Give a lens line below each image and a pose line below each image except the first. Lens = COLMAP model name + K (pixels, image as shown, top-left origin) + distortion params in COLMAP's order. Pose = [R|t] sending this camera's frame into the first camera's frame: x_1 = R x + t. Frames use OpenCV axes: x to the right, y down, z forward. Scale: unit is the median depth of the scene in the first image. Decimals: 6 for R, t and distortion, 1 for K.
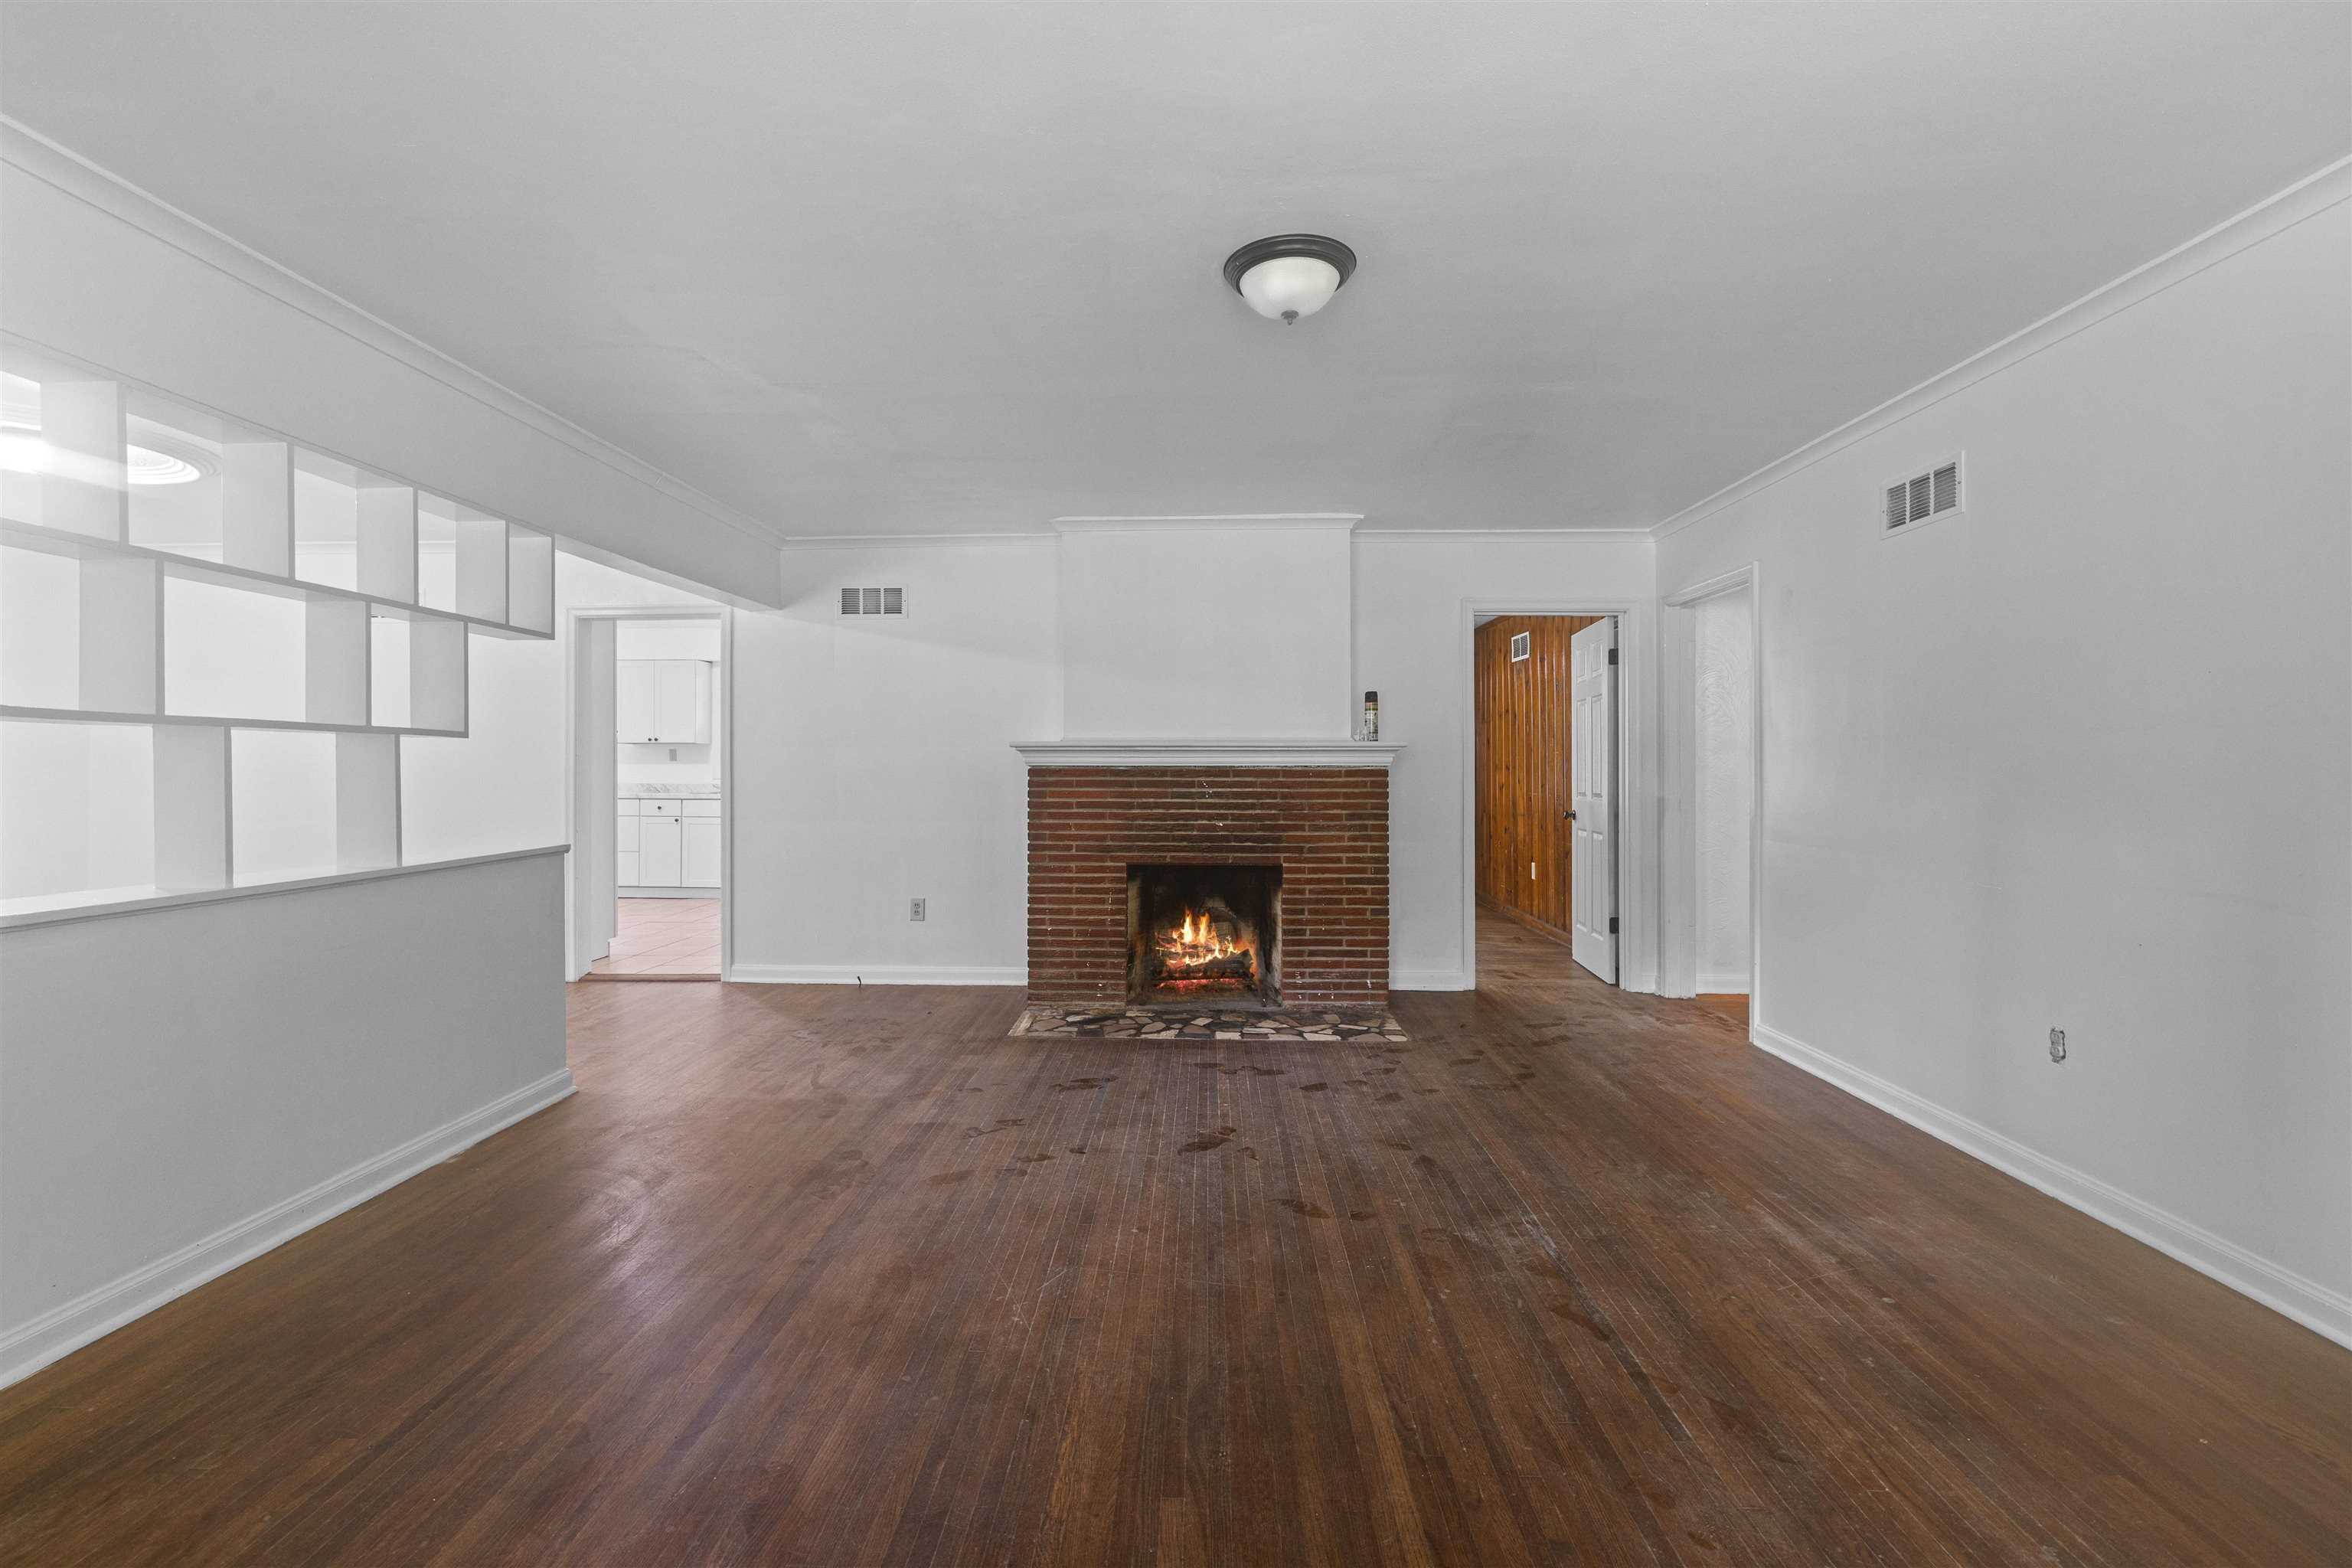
lens RADIAL K [[1015.9, 0, 1168.1], [0, 1015.9, 784.0], [0, 0, 1]] dist [0.000708, 0.000300]
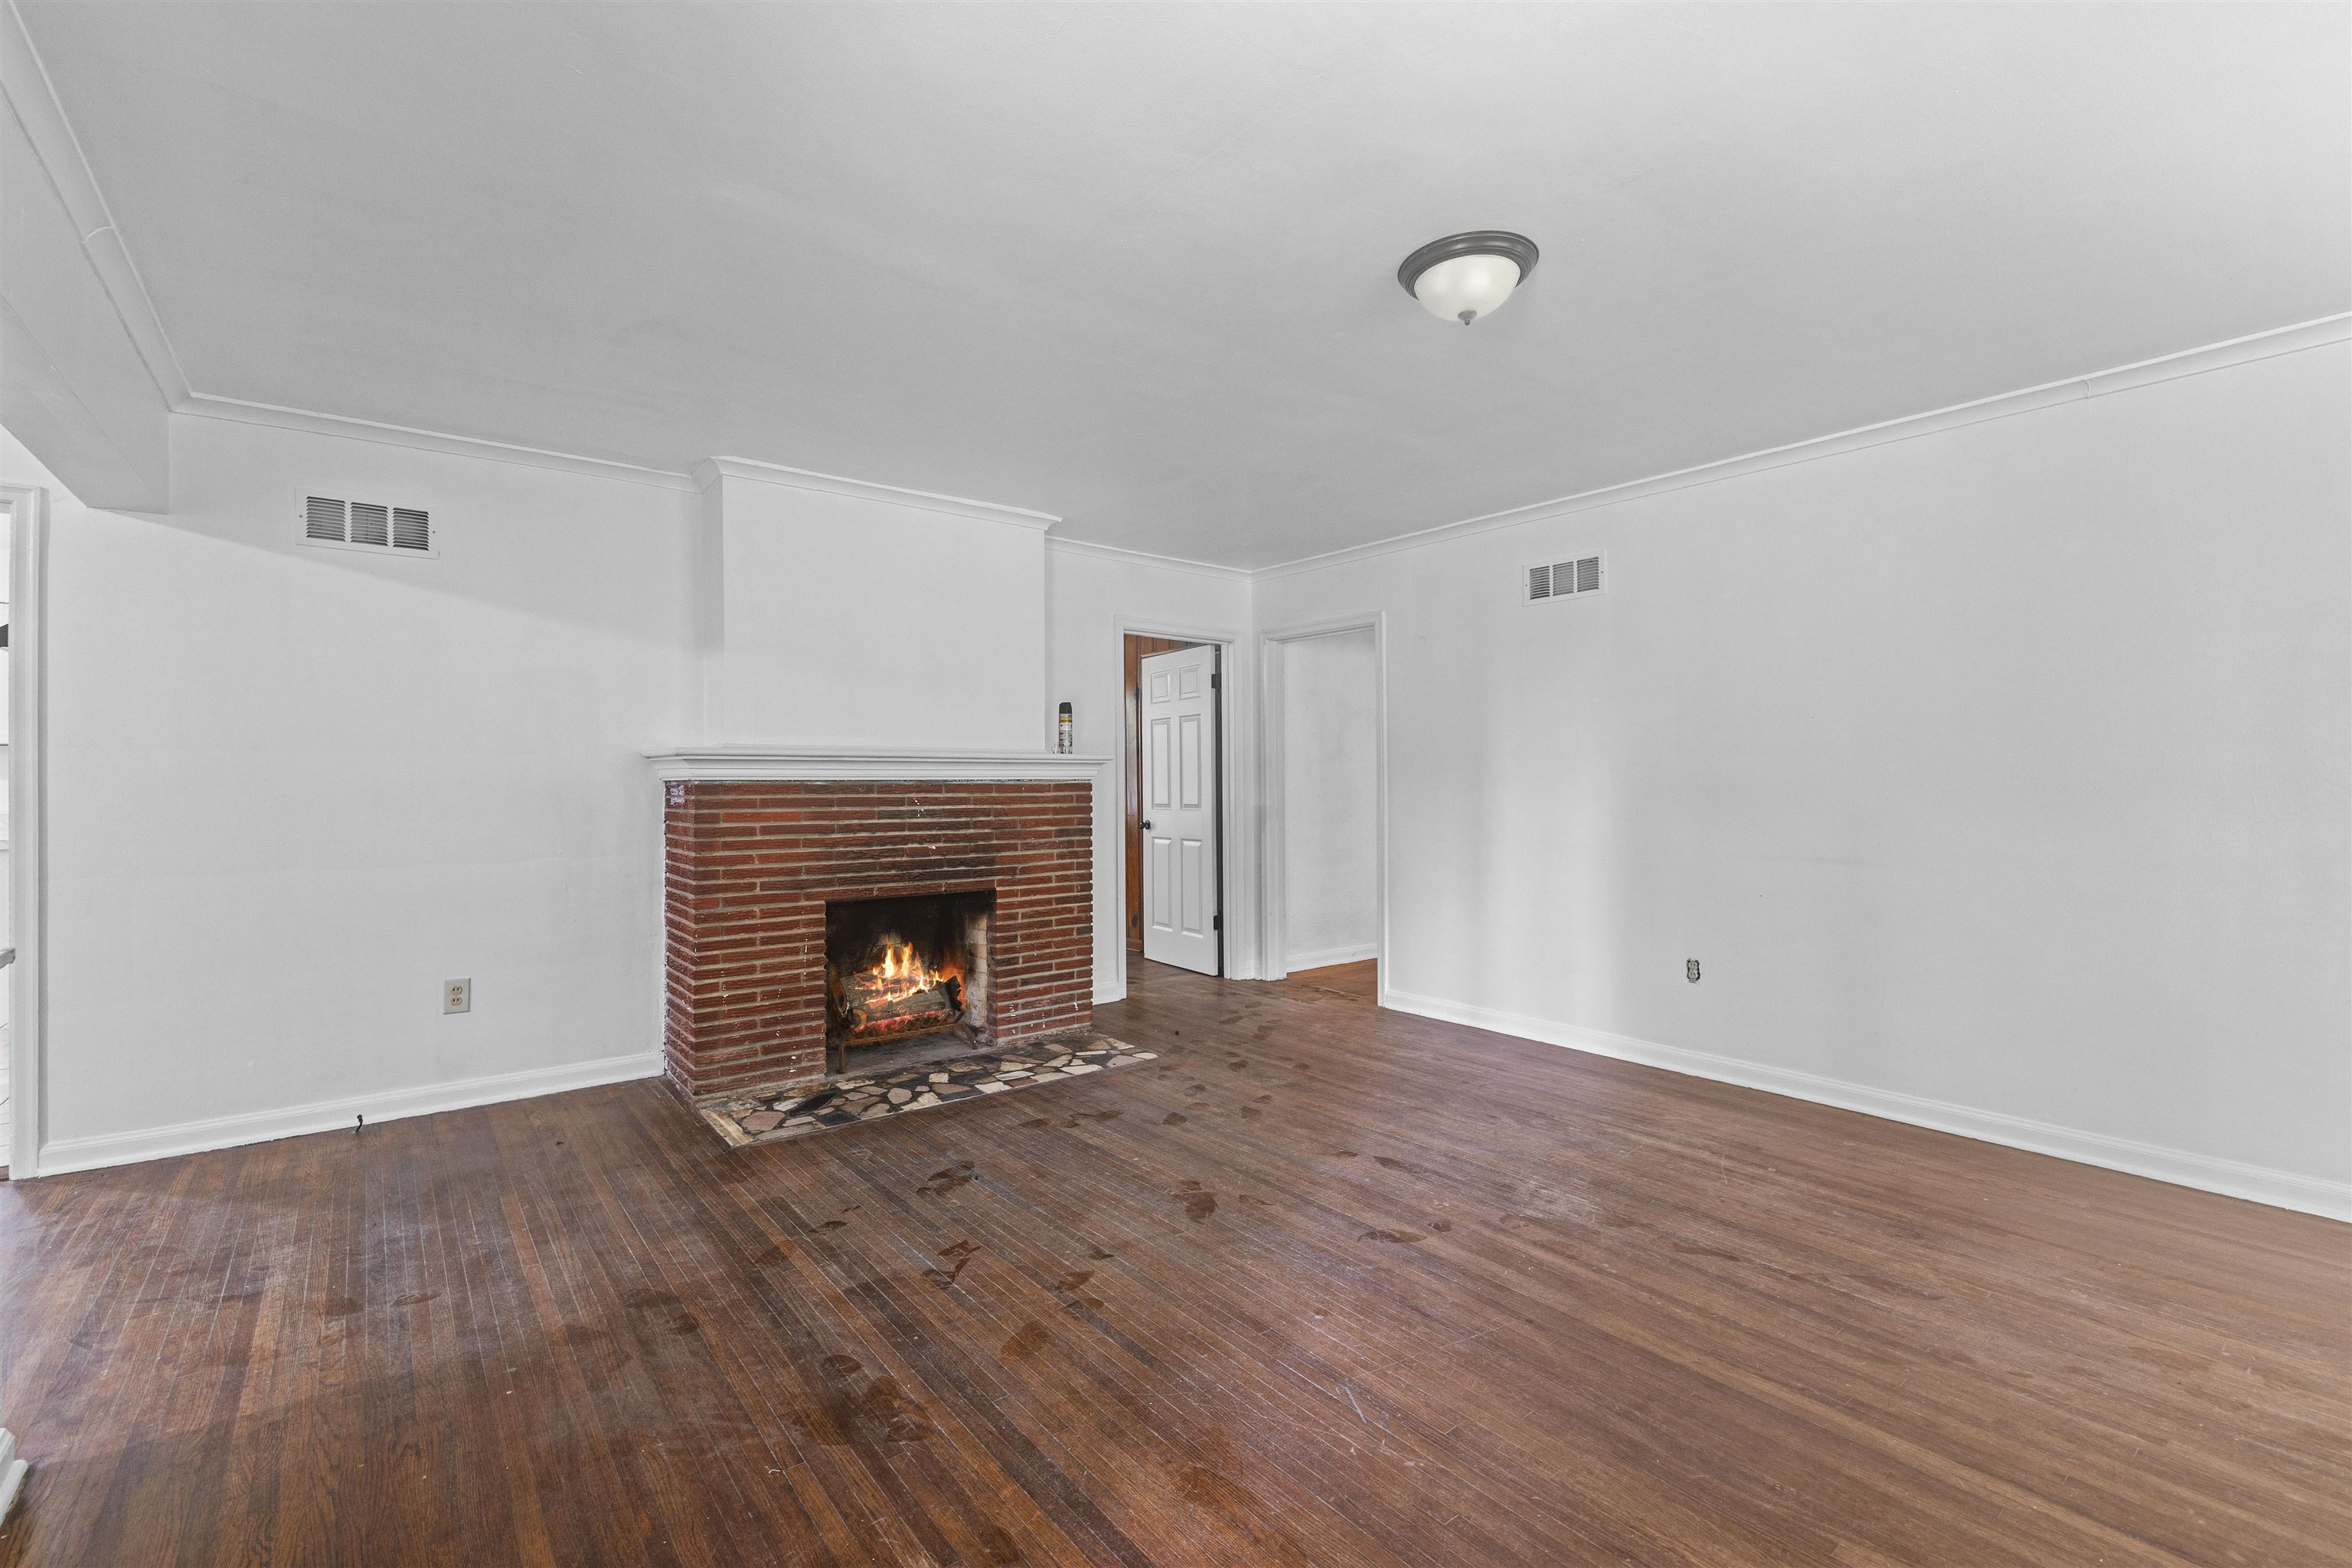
lens RADIAL K [[1000.4, 0, 1148.4], [0, 1000.4, 790.3], [0, 0, 1]] dist [-0.001715, 0.000235]
pose [[0.767579, -0.008555, 0.640897, -0.410821], [0.014339, 0.999890, -0.003827, -0.003579], [-0.640794, 0.012127, 0.767617, 0.262334]]
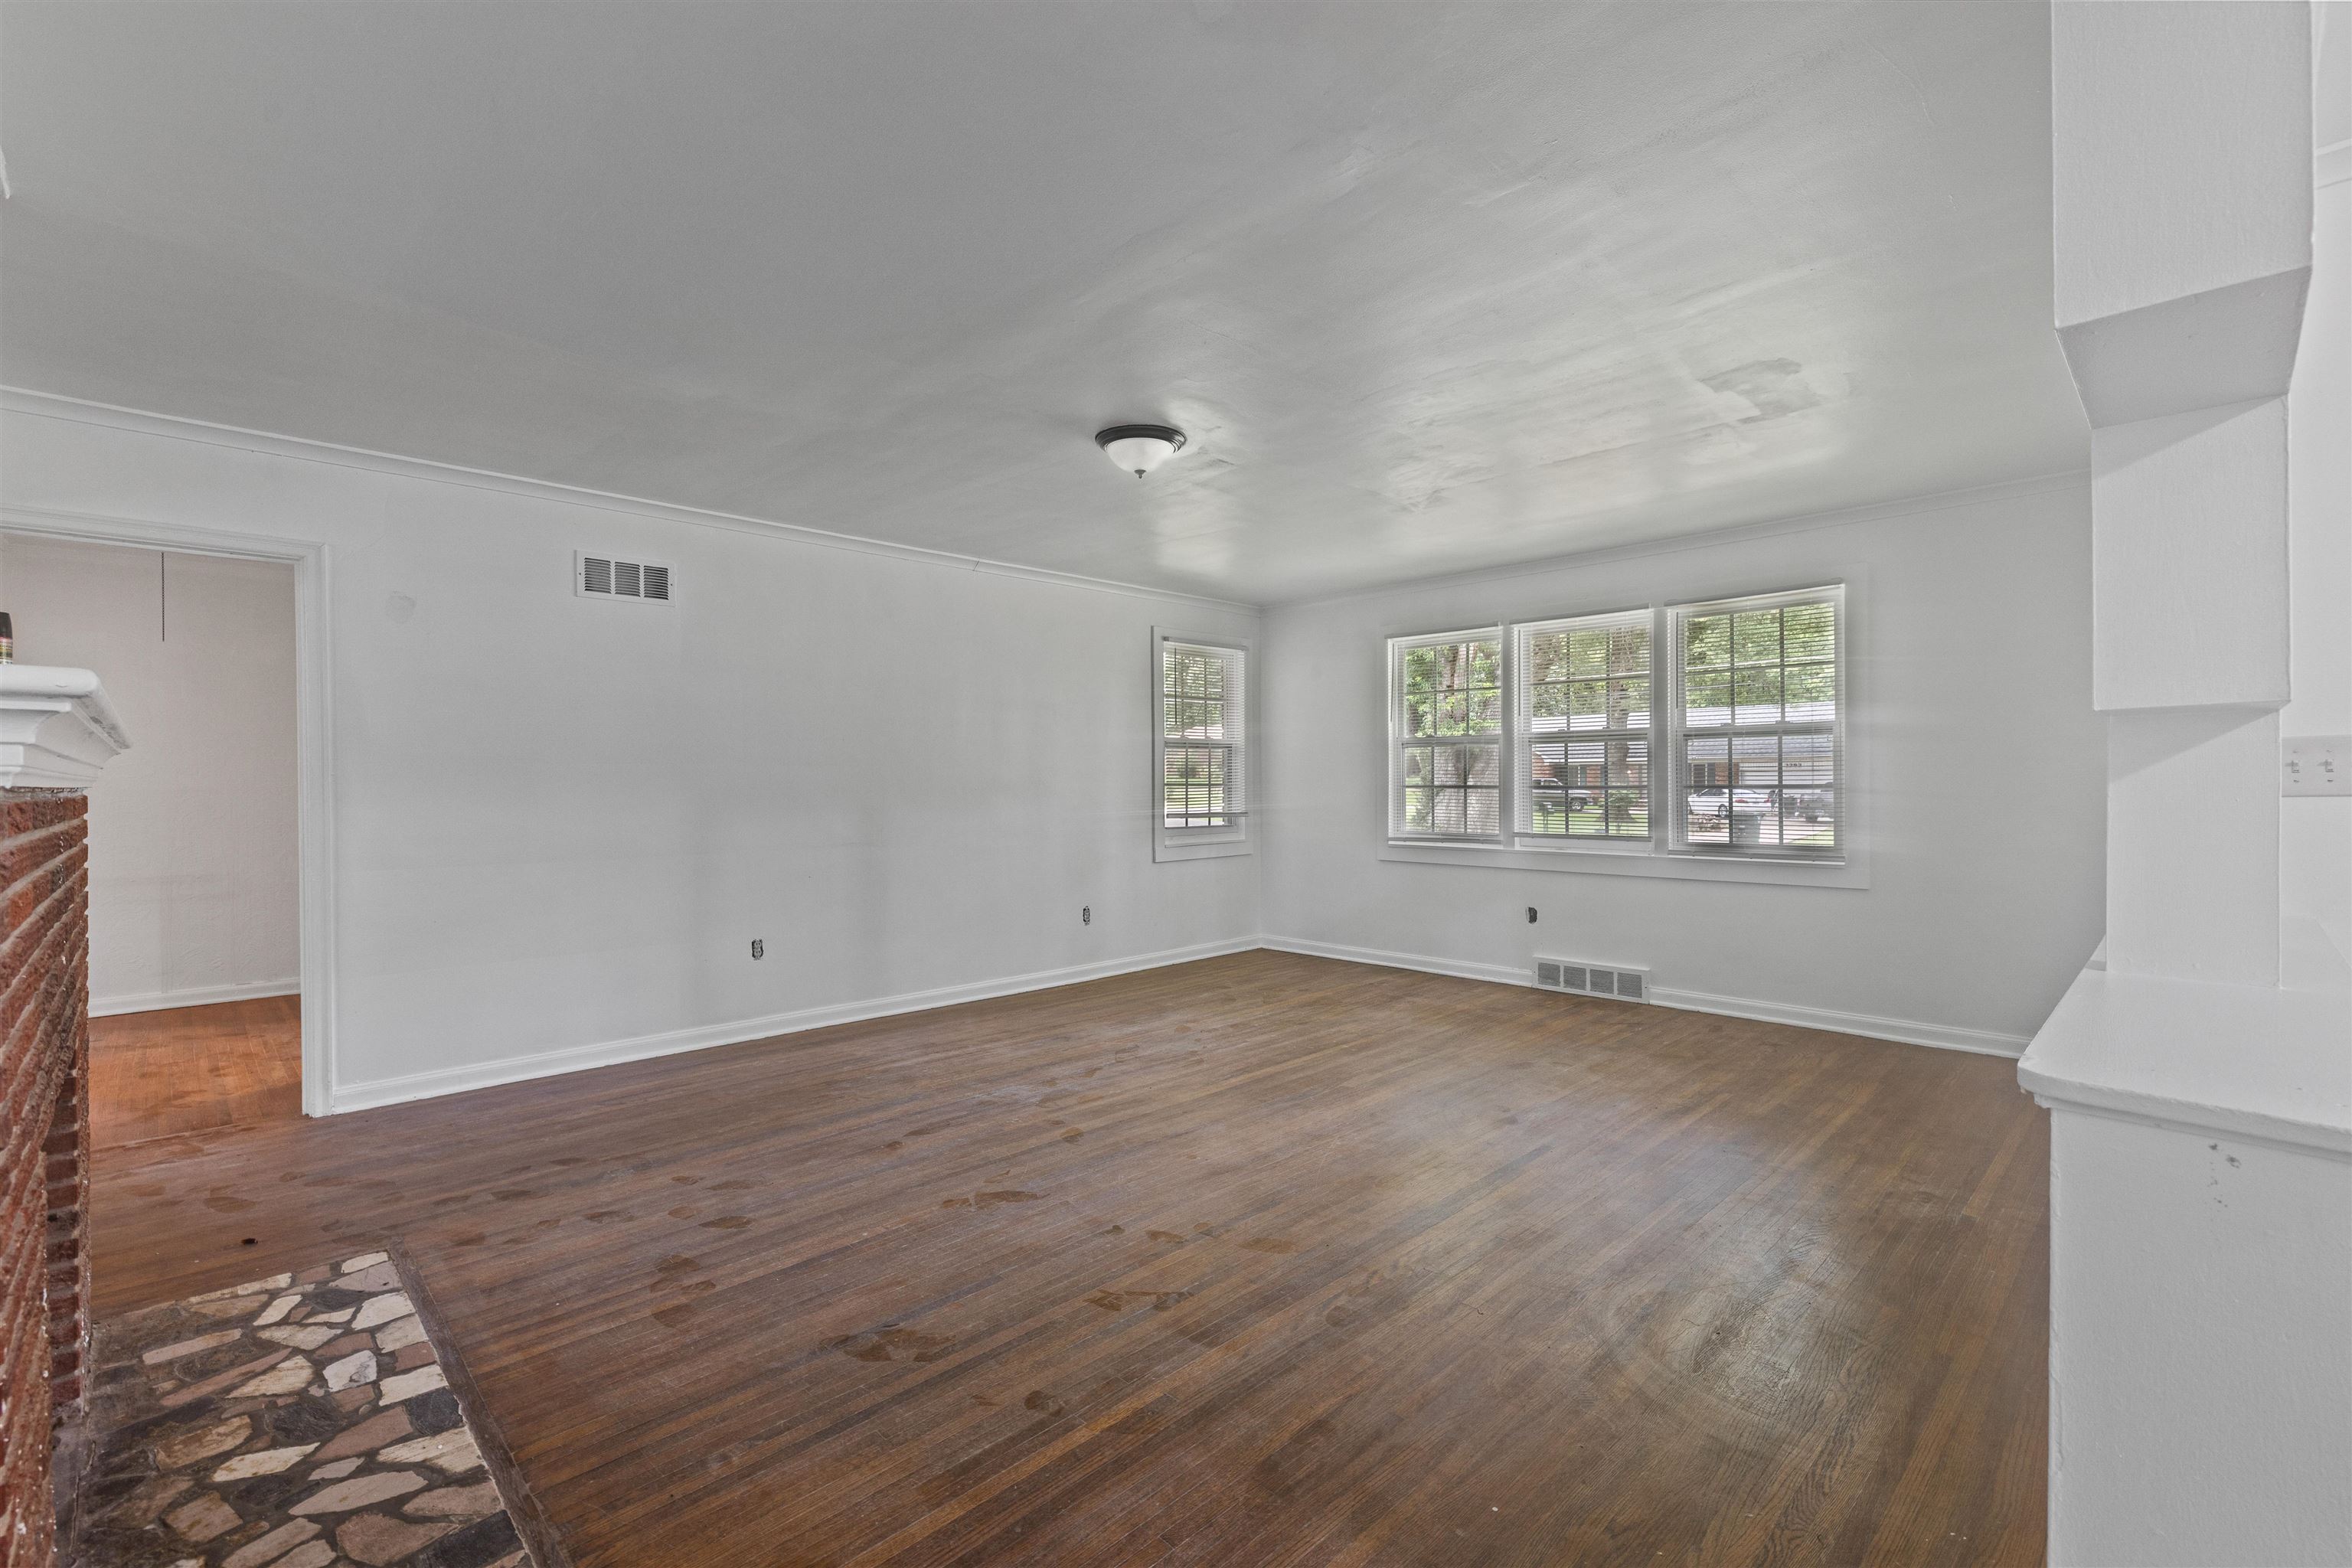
lens RADIAL K [[1034.2, 0, 1180.2], [0, 1034.2, 786.6], [0, 0, 1]] dist [-0.000532, 0.000093]
pose [[-0.730303, 0.000324, 0.683123, -0.525740], [0.014184, 0.999791, 0.014690, -0.017861], [-0.682976, 0.020418, -0.730156, 1.156146]]
